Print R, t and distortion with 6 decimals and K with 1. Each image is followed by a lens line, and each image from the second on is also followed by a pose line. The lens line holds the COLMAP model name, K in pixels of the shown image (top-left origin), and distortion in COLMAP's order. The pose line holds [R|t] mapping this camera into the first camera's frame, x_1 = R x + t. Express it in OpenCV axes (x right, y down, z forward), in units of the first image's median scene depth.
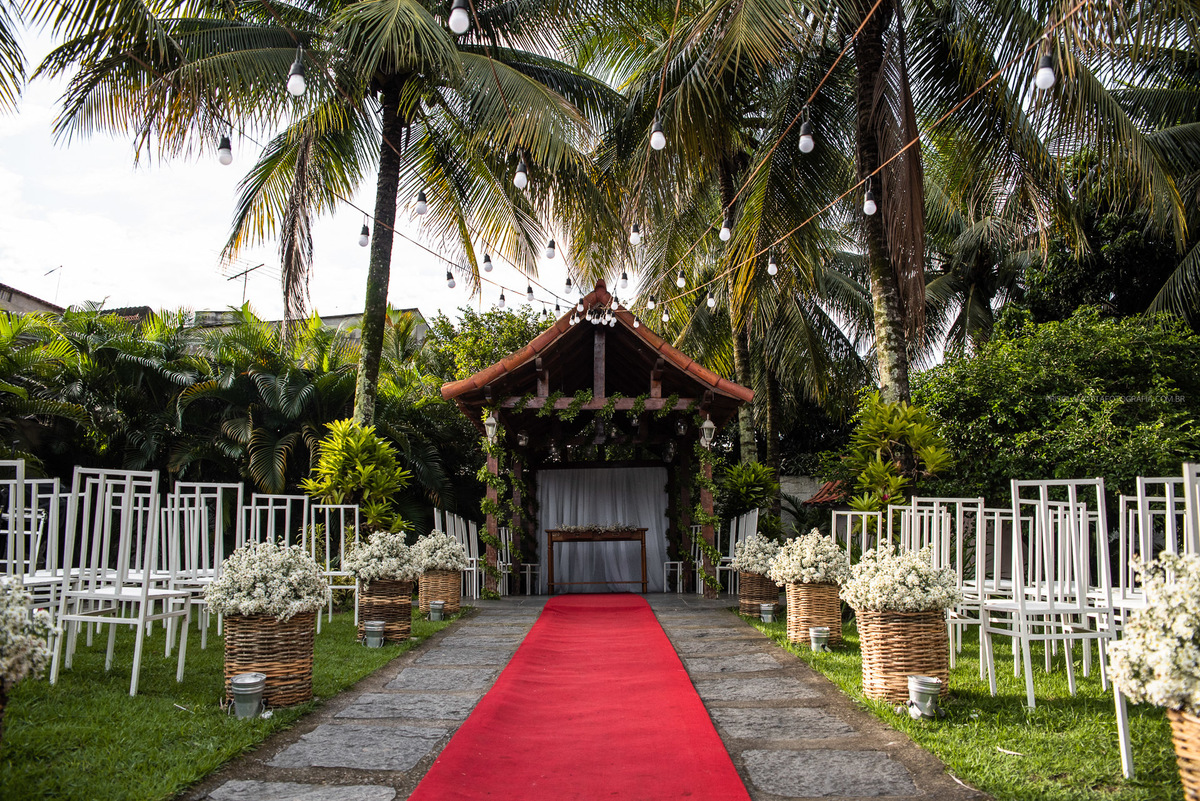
lens RADIAL K [[902.7, 0, 621.1], [0, 902.7, 365.0], [0, 0, 1]] dist [-0.108307, 0.078175]
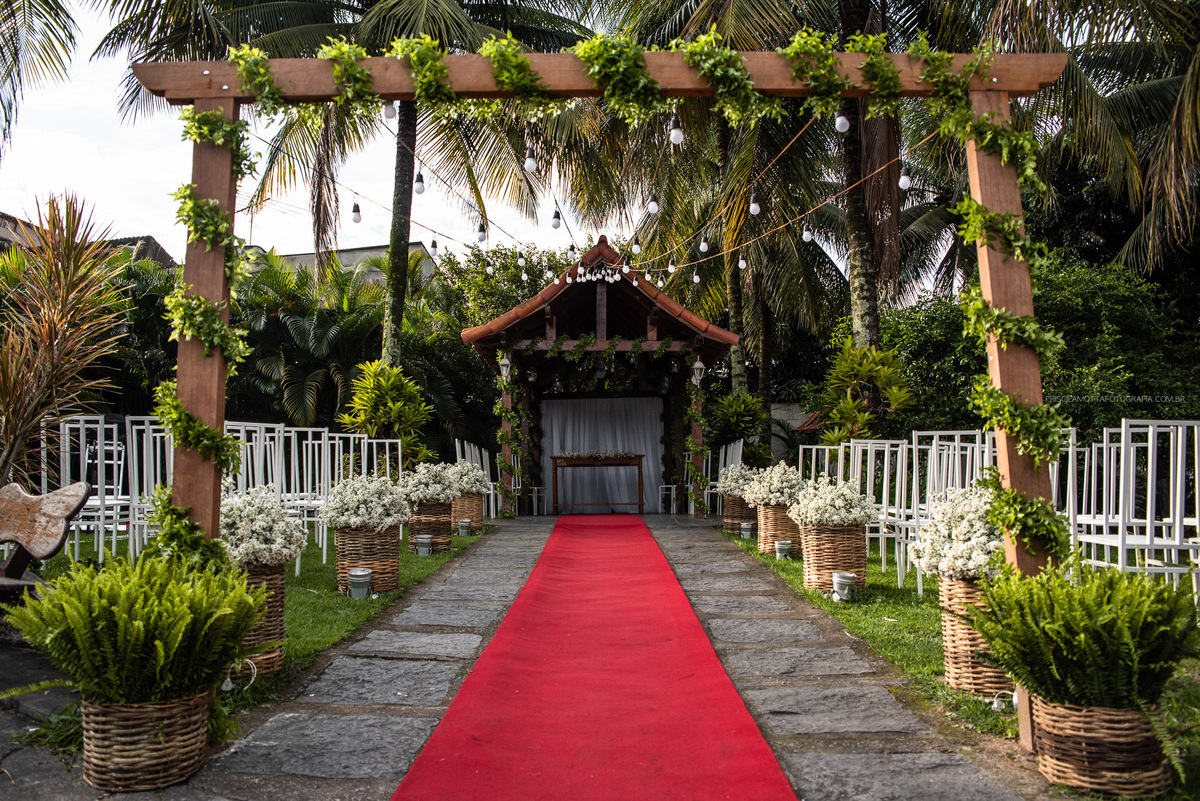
lens RADIAL K [[902.7, 0, 621.1], [0, 902.7, 365.0], [0, 0, 1]] dist [-0.108307, 0.078175]
pose [[0.999989, 0.002907, 0.003640, -0.004013], [-0.003204, 0.996445, 0.084190, -0.029870], [-0.003382, -0.084201, 0.996443, -0.124382]]
